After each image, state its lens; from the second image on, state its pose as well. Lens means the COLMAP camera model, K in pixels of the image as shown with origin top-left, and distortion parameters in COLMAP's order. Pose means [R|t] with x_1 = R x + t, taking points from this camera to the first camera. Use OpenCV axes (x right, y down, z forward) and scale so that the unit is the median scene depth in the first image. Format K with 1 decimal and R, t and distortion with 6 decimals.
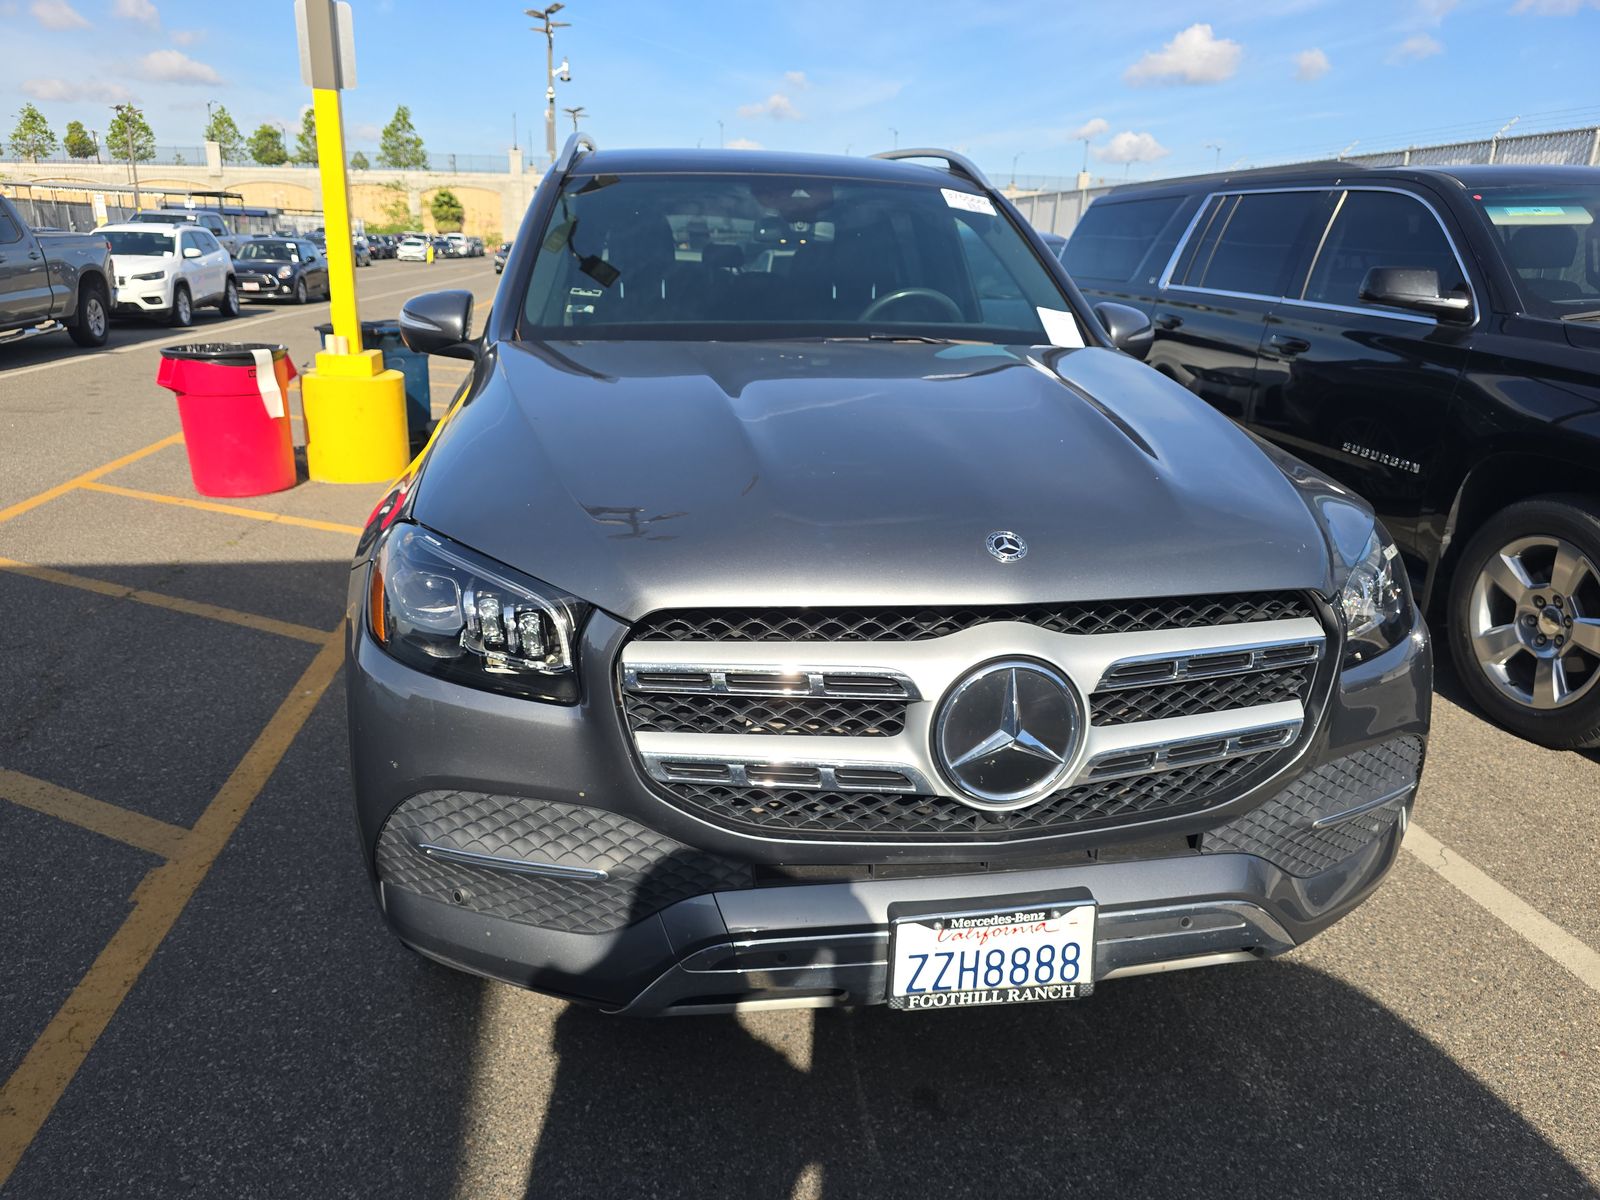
lens RADIAL K [[1064.5, 0, 800.0], [0, 1064.5, 600.0], [0, 0, 1]] dist [0.008137, -0.001889]
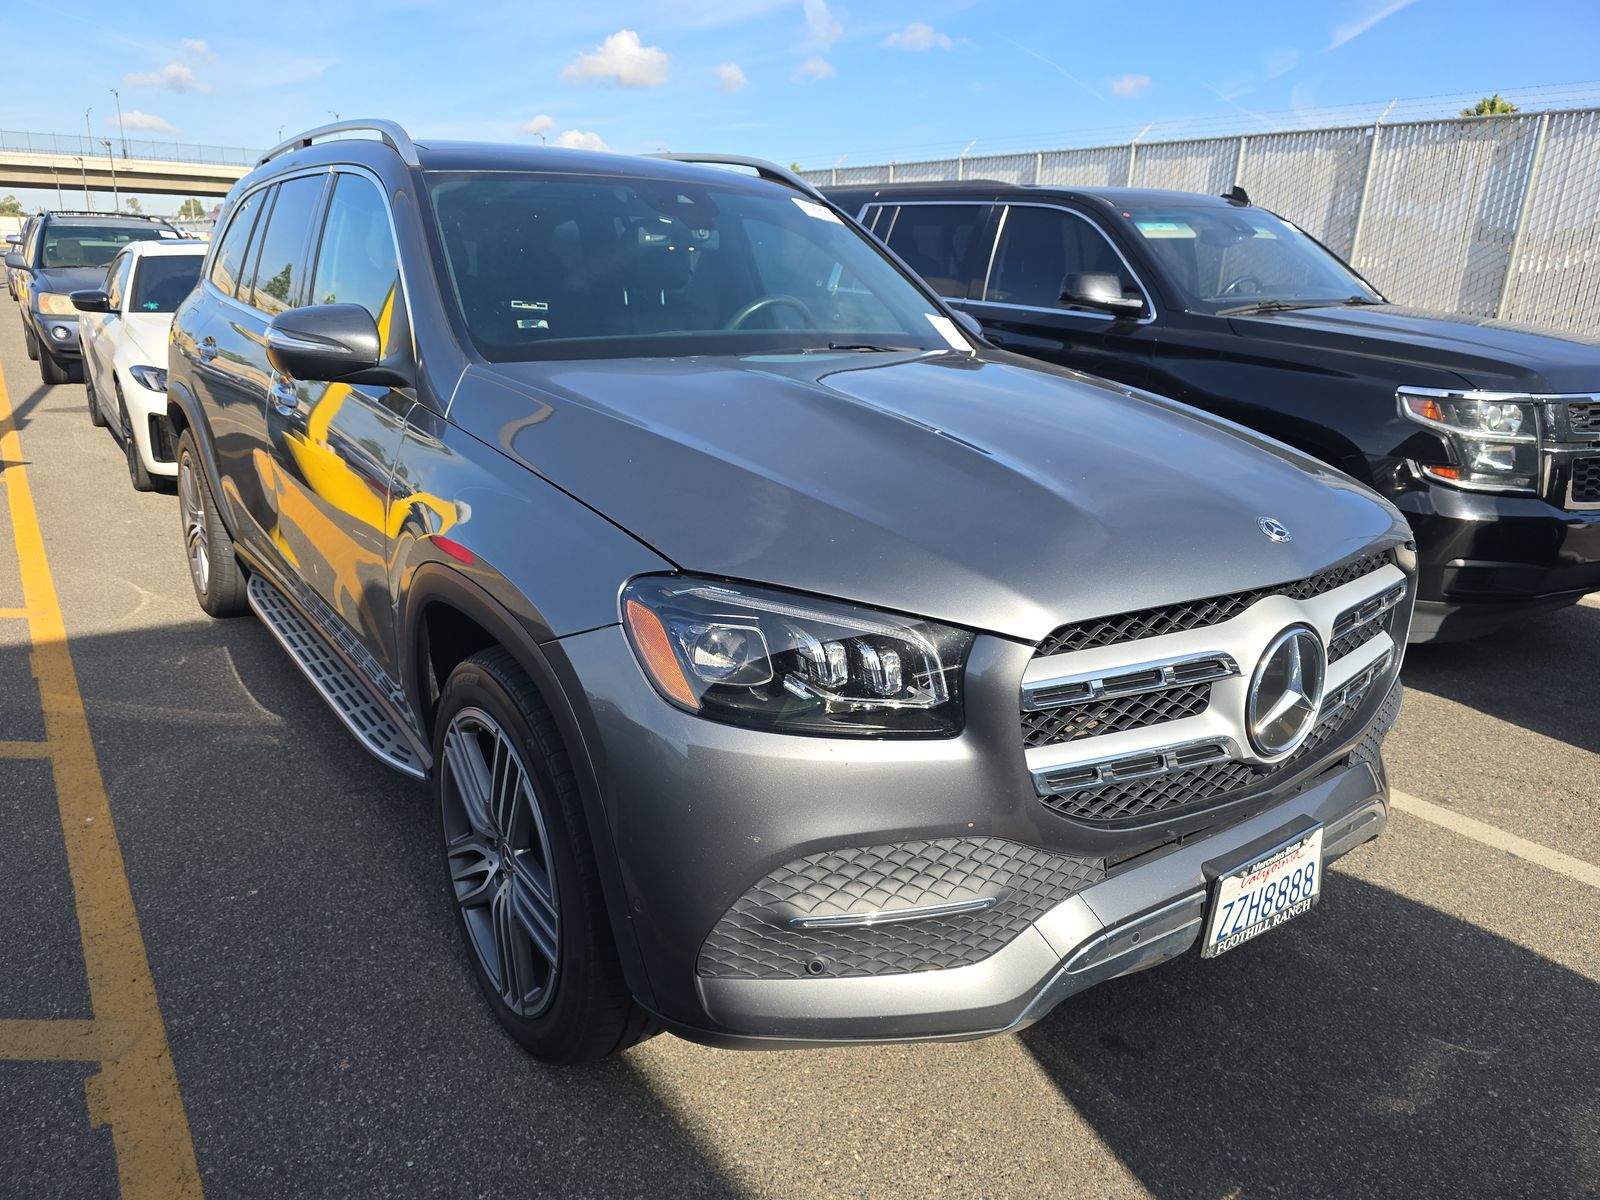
lens RADIAL K [[1057.1, 0, 799.9], [0, 1057.1, 606.8], [0, 0, 1]] dist [0.037436, -0.026817]
pose [[0.901184, -0.130160, 0.413431, -0.399101], [0.126247, 0.991312, 0.036906, -0.040563], [-0.414643, 0.018935, 0.909787, 0.093461]]
